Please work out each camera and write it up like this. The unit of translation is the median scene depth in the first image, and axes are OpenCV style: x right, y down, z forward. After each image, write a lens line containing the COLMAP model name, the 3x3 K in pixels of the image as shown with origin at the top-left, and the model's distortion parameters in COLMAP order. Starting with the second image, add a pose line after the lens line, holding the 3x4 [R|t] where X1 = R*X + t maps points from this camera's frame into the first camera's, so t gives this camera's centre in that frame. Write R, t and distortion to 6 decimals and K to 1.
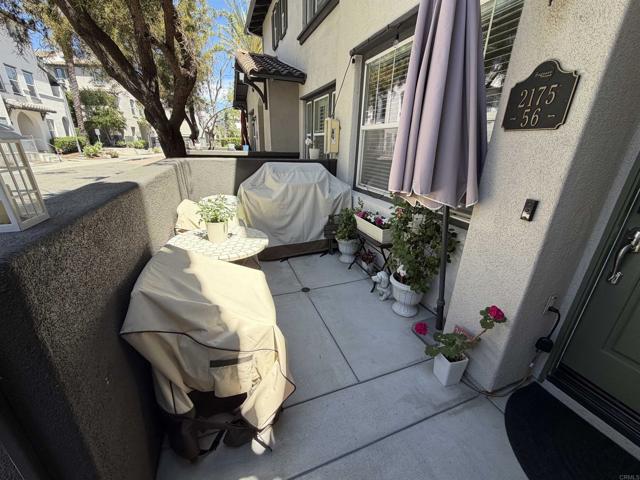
lens RADIAL K [[253.3, 0, 320.0], [0, 253.3, 240.0], [0, 0, 1]] dist [-0.002410, -0.000159]
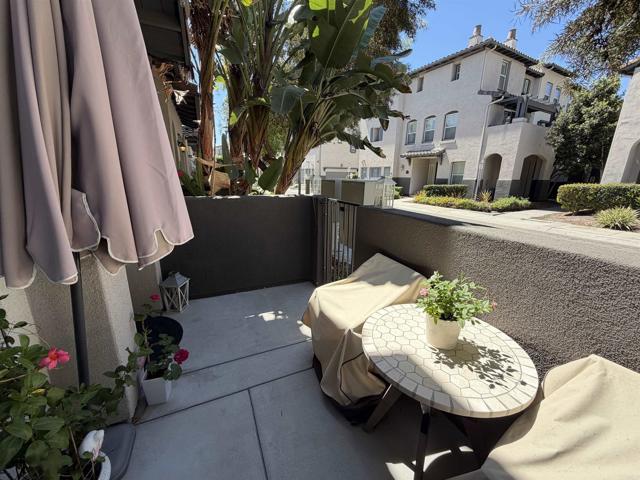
lens RADIAL K [[253.3, 0, 320.0], [0, 253.3, 240.0], [0, 0, 1]] dist [-0.002410, -0.000159]
pose [[-0.996961, -0.025157, -0.073725, -0.051325], [-0.063040, 0.816538, 0.573840, -0.546195], [0.045763, 0.576744, -0.815642, 1.357250]]
